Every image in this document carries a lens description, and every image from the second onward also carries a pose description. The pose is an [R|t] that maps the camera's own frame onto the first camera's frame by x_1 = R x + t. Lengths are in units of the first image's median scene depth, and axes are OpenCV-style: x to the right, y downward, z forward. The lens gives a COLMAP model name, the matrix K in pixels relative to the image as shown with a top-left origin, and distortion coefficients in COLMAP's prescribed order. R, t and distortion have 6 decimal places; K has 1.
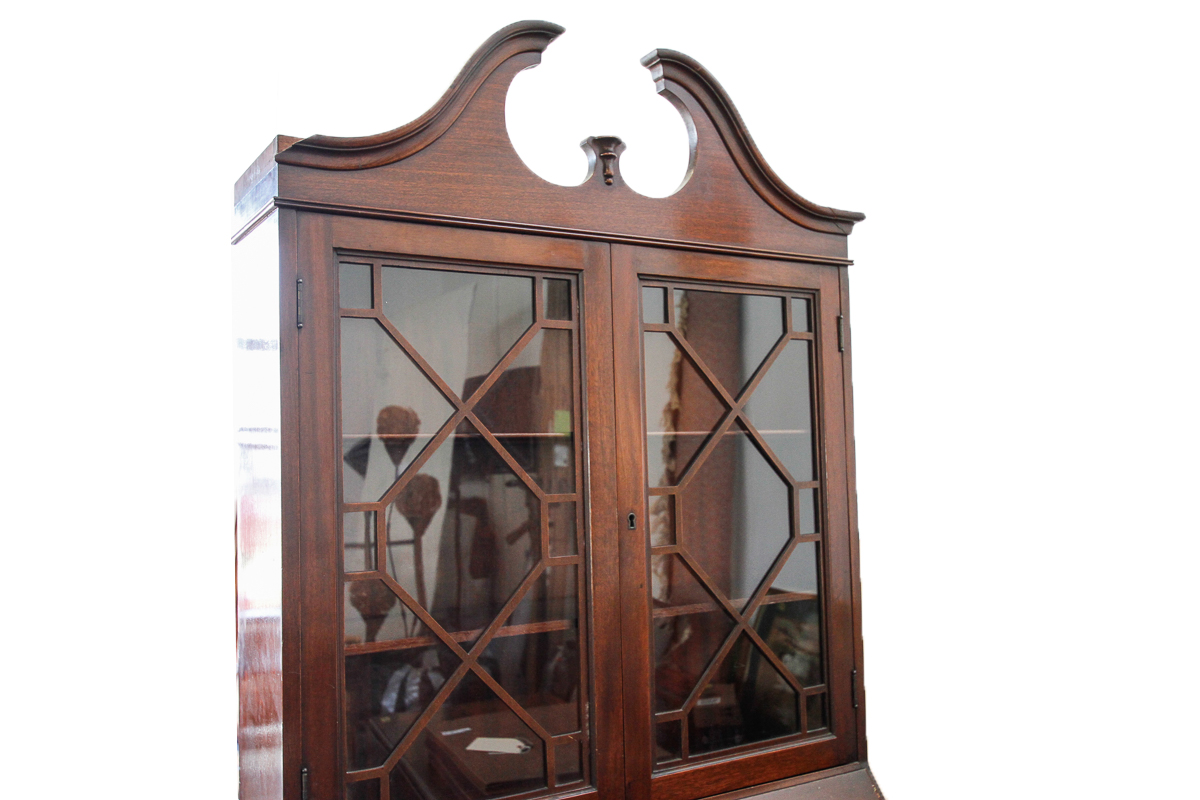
lens RADIAL K [[1025.1, 0, 590.9], [0, 1025.1, 409.8], [0, 0, 1]] dist [-0.012445, 0.010716]
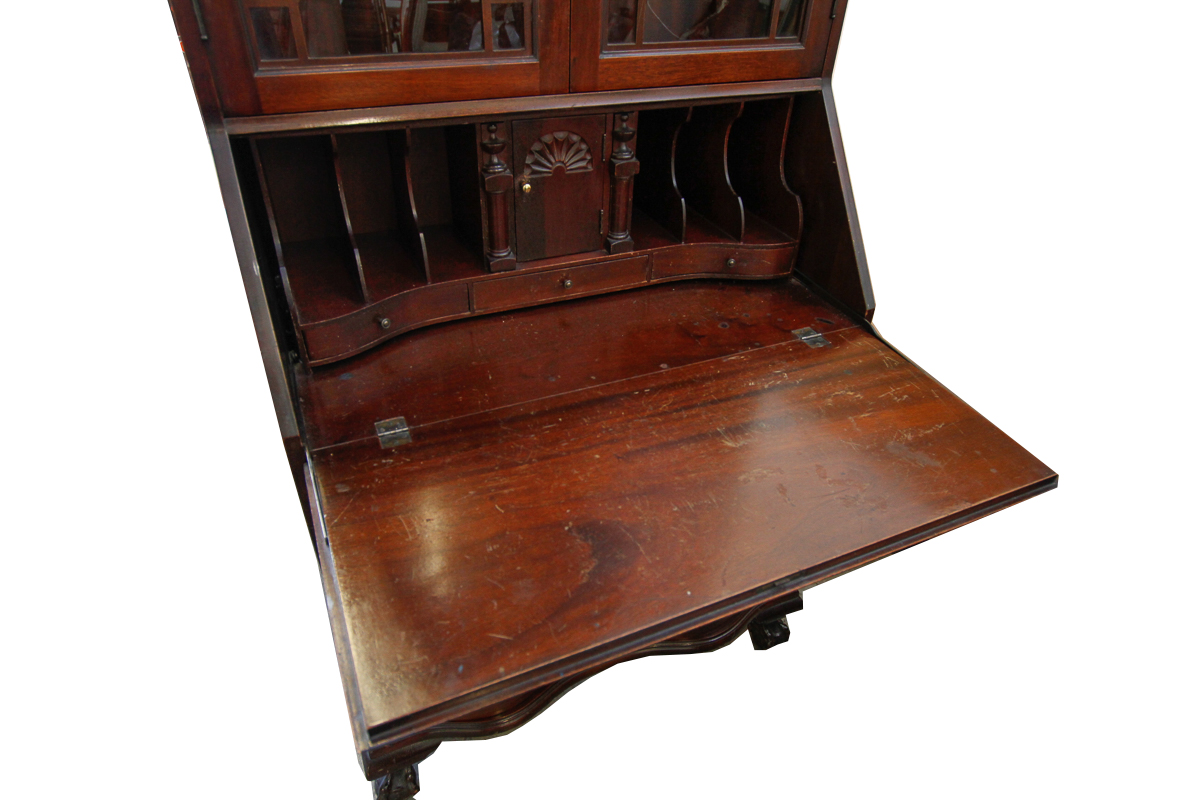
lens RADIAL K [[710.9, 0, 597.9], [0, 710.9, 412.8], [0, 0, 1]] dist [-0.023020, 0.007298]
pose [[0.991197, 0.120615, -0.054591, 0.130535], [-0.057535, 0.763794, 0.642891, 0.173960], [0.119239, -0.634091, 0.764010, 0.247229]]
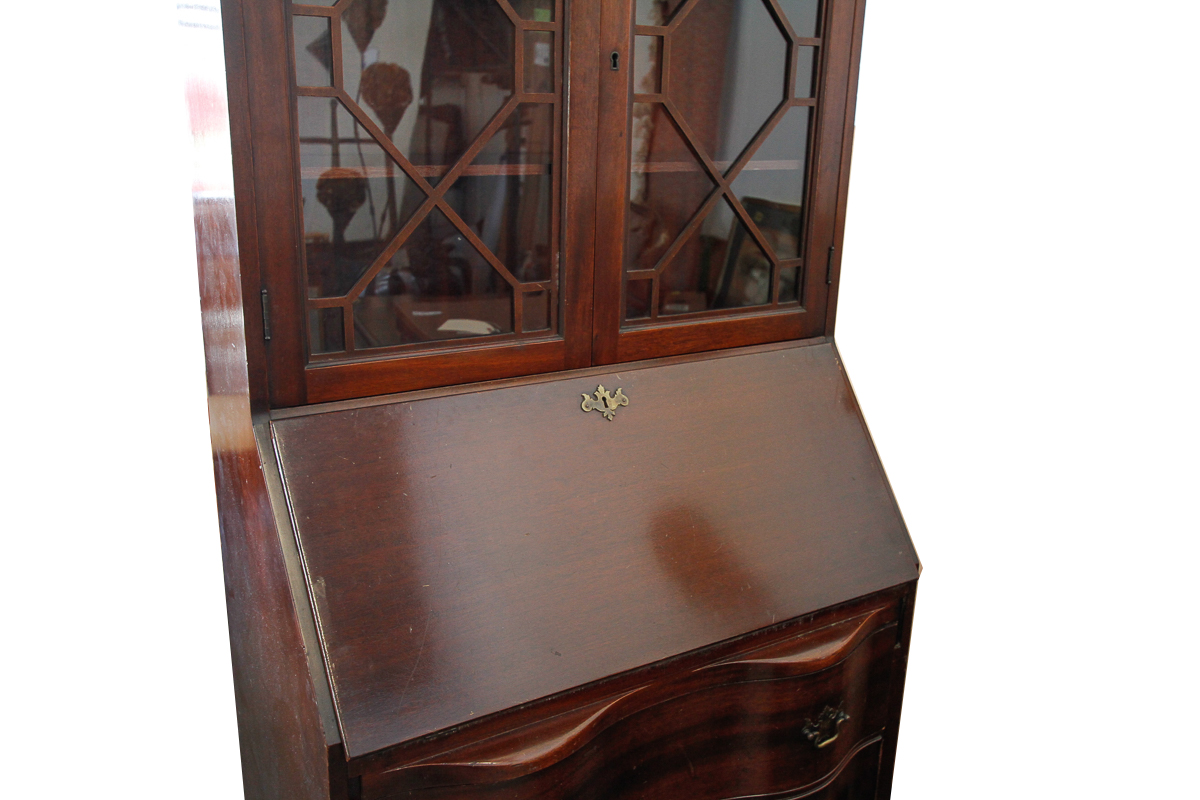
lens RADIAL K [[1038.3, 0, 598.8], [0, 1038.3, 411.5], [0, 0, 1]] dist [-0.000892, 0.024562]
pose [[0.998245, 0.044528, 0.039045, 0.003245], [-0.055245, 0.937679, 0.343082, 0.081269], [-0.021335, -0.344637, 0.938494, 0.021816]]
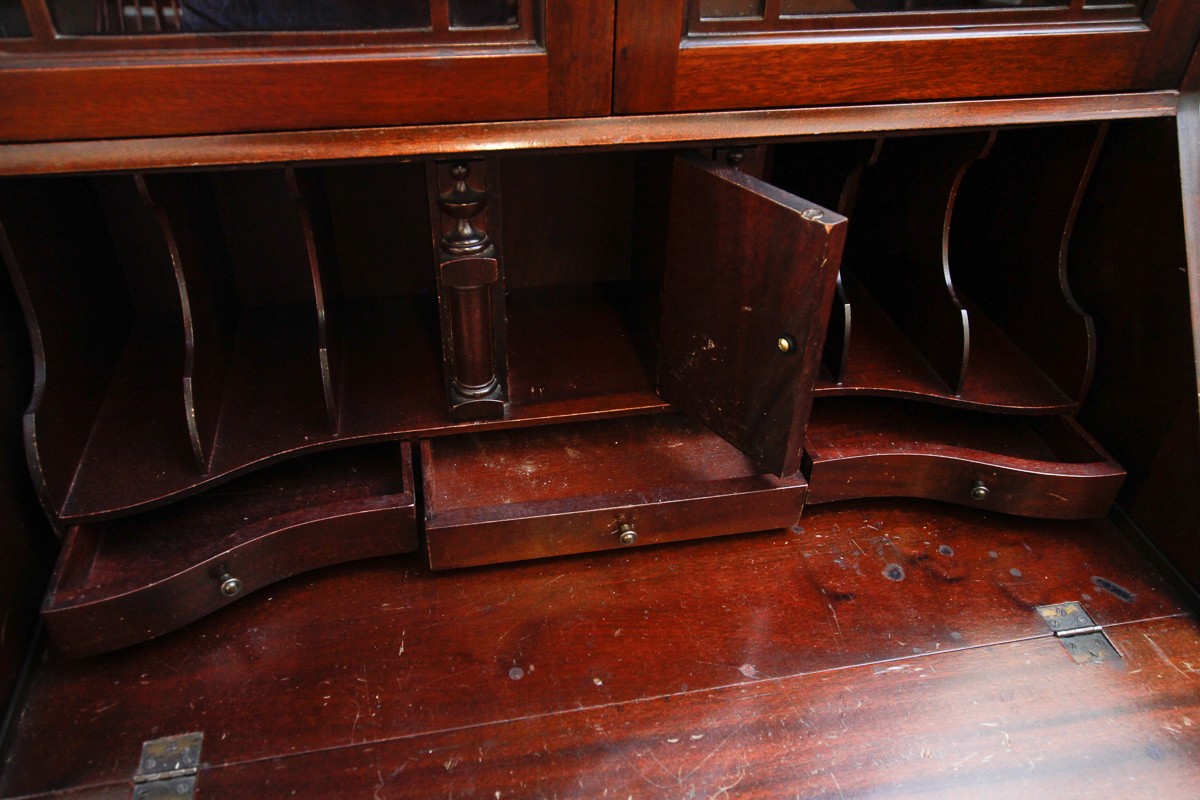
lens RADIAL K [[913.5, 0, 602.6], [0, 913.5, 409.7], [0, 0, 1]] dist [0.006345, 0.003542]
pose [[0.940153, 0.244121, -0.237732, 0.159817], [-0.030975, 0.756009, 0.653828, 0.201355], [0.339341, -0.607335, 0.718326, 0.555497]]
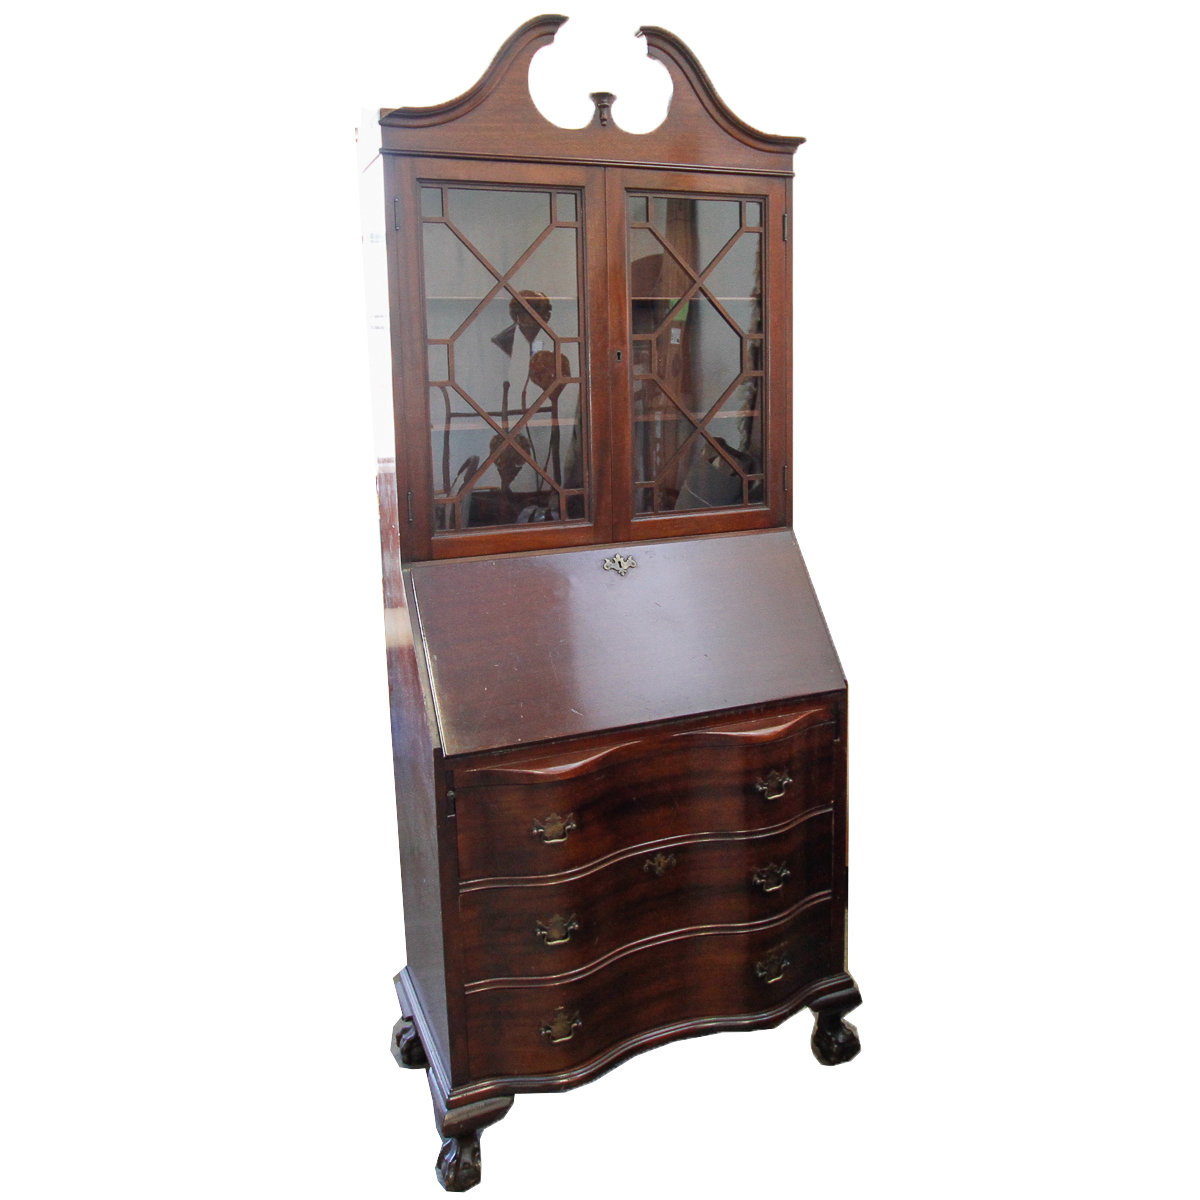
lens RADIAL K [[1001.1, 0, 608.1], [0, 1001.1, 507.2], [0, 0, 1]] dist [-0.066521, 0.050636]
pose [[0.989026, 0.024771, -0.145650, 0.235773], [0.004210, 0.980719, 0.195378, 0.036677], [0.147682, -0.193847, 0.969852, -0.466174]]
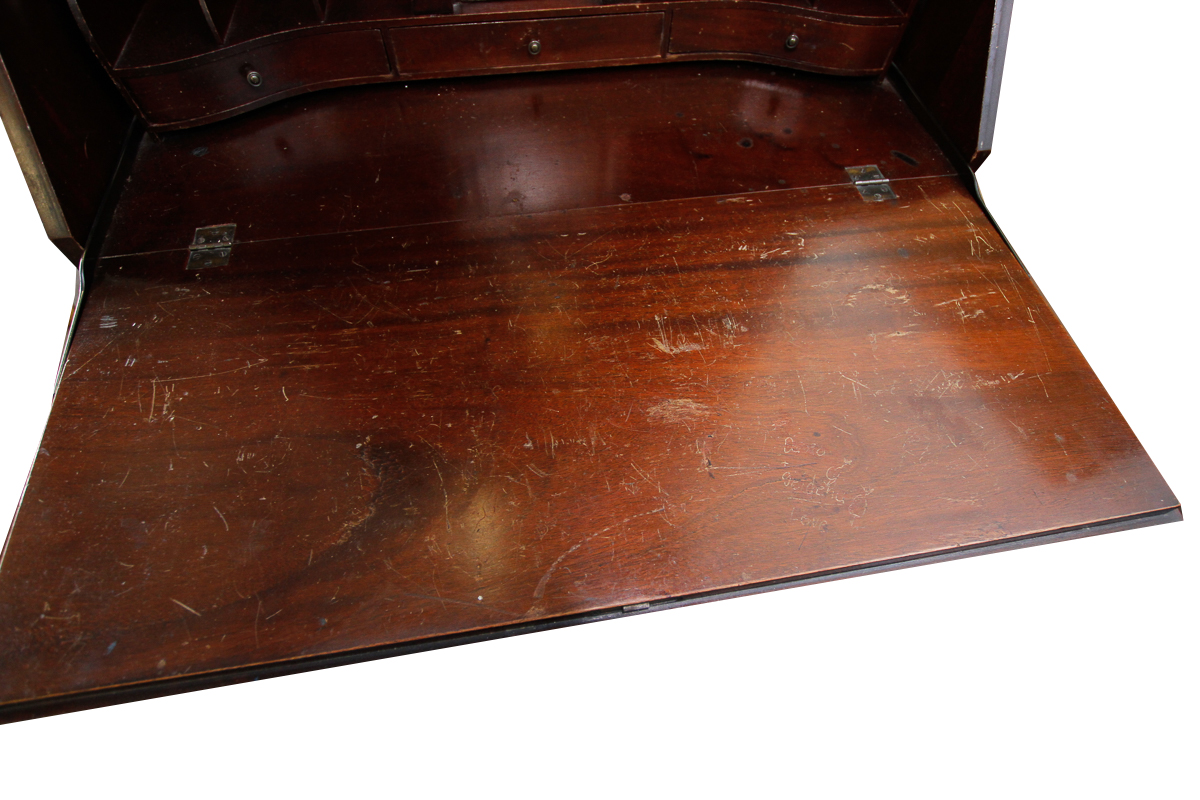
lens RADIAL K [[588.7, 0, 602.7], [0, 588.7, 409.3], [0, 0, 1]] dist [-0.027037, 0.000859]
pose [[0.930443, 0.336070, -0.146058, 0.243338], [-0.030277, 0.467735, 0.883350, 0.305194], [0.365184, -0.817485, 0.445376, 0.523845]]
